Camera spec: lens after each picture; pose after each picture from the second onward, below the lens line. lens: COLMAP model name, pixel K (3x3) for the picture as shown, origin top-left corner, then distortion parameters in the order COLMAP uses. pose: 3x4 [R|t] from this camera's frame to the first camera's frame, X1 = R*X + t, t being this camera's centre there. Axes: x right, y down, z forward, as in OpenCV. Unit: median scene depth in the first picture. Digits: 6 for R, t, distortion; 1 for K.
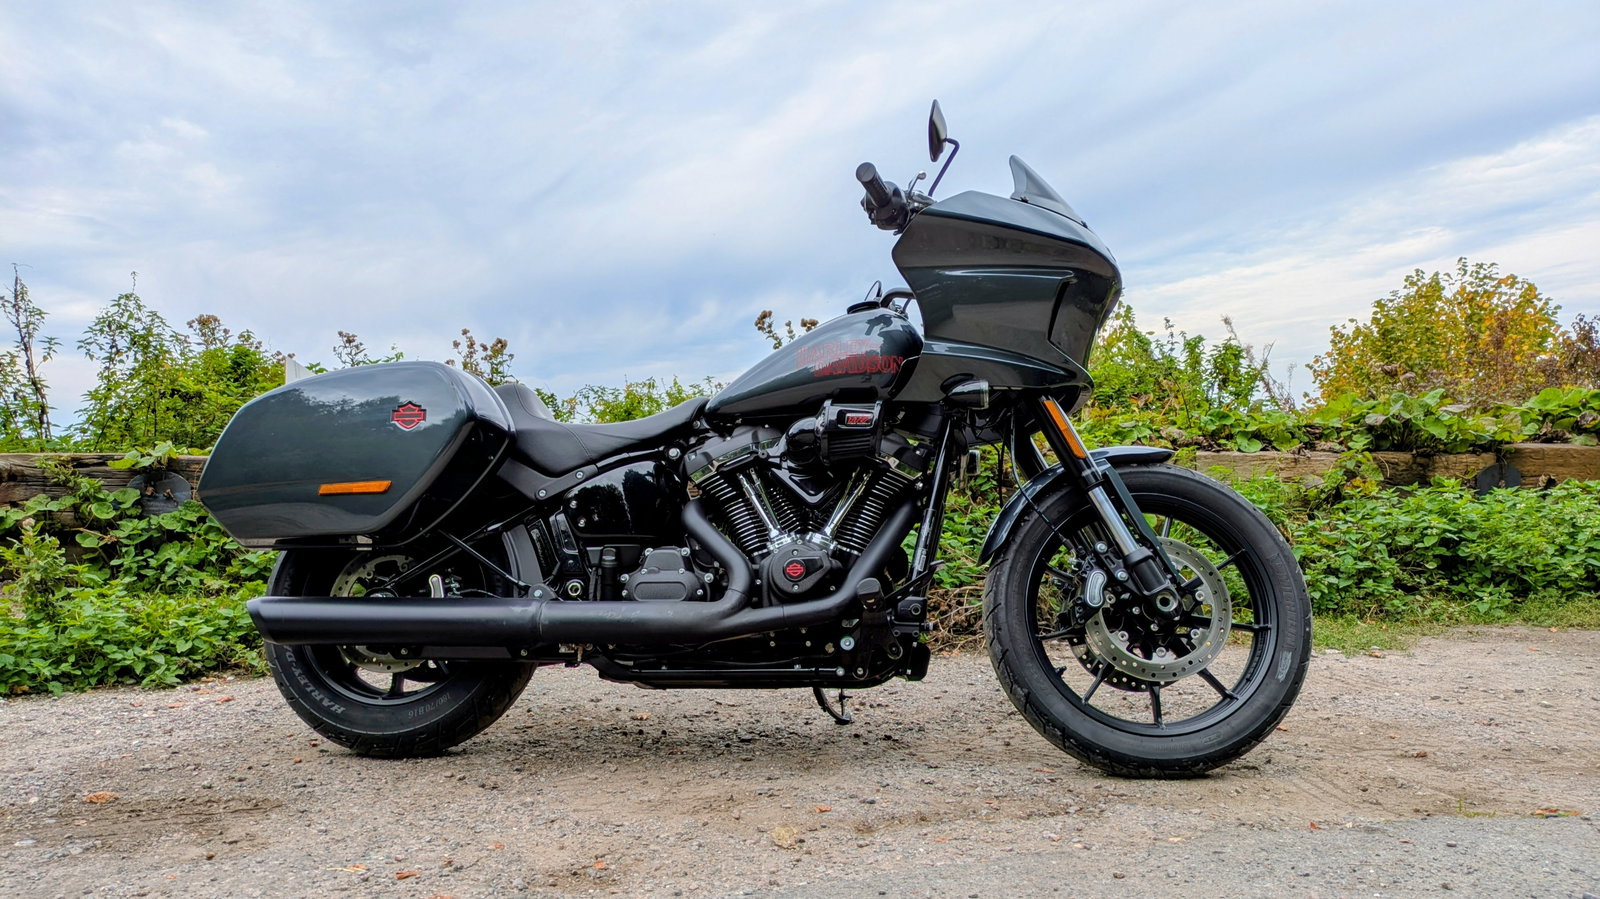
lens RADIAL K [[1178.7, 0, 794.6], [0, 1178.7, 563.0], [0, 0, 1]] dist [0.056230, -0.065594]
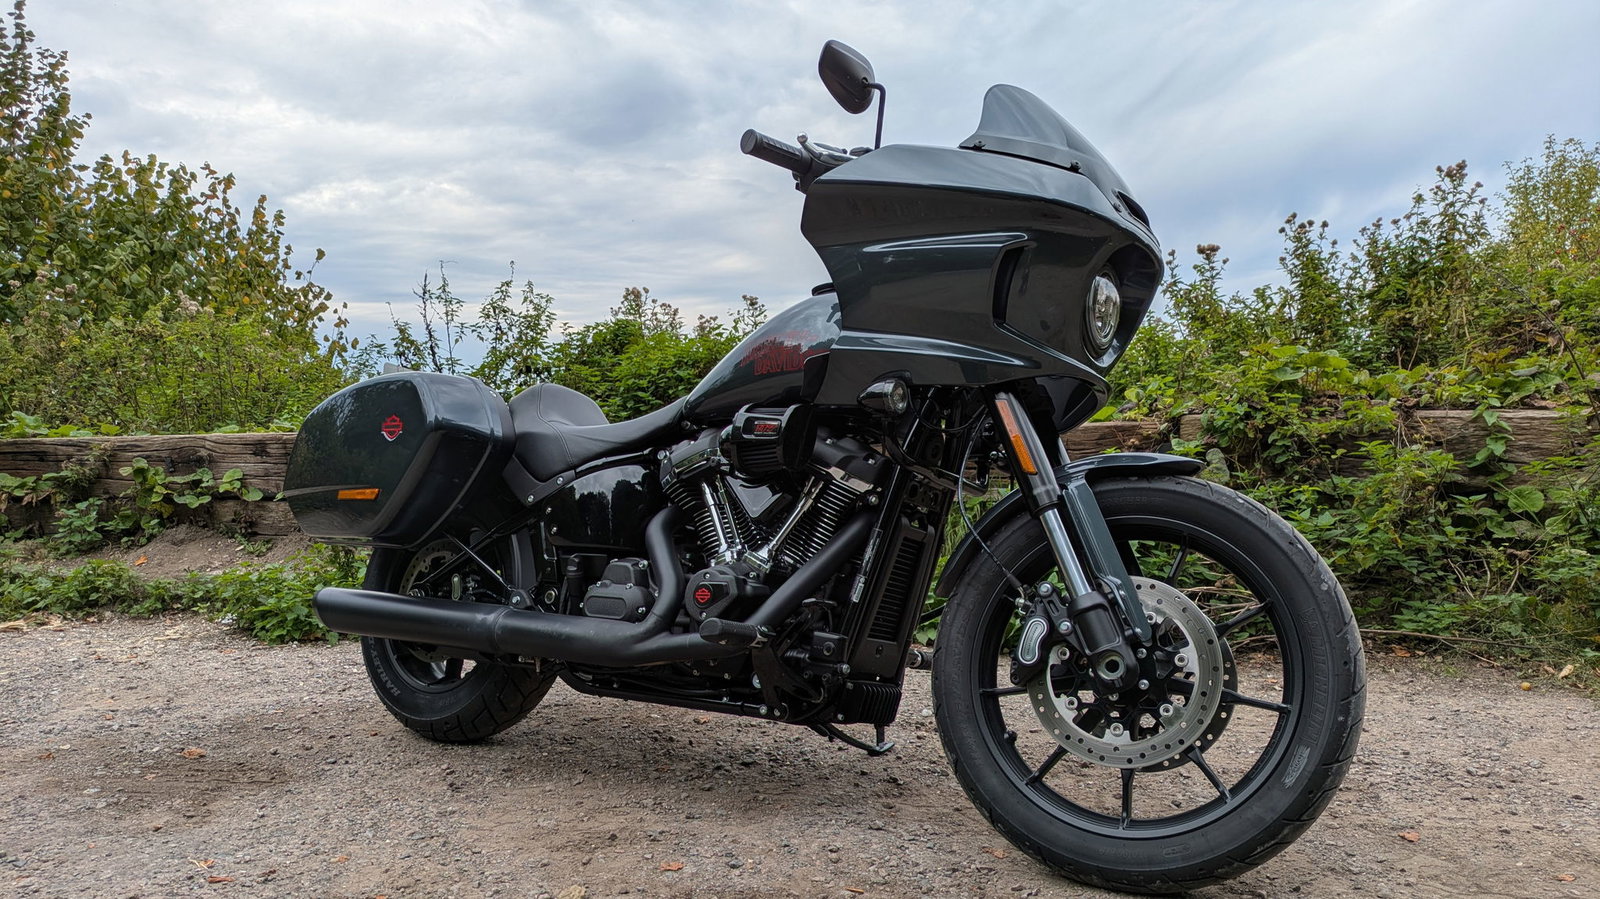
lens RADIAL K [[1195.1, 0, 795.6], [0, 1195.1, 540.3], [0, 0, 1]] dist [0.027881, 0.011707]
pose [[0.890213, 0.034418, -0.454243, 0.452754], [-0.015494, 0.998852, 0.045318, -0.075030], [0.455281, -0.033305, 0.889724, 0.213614]]
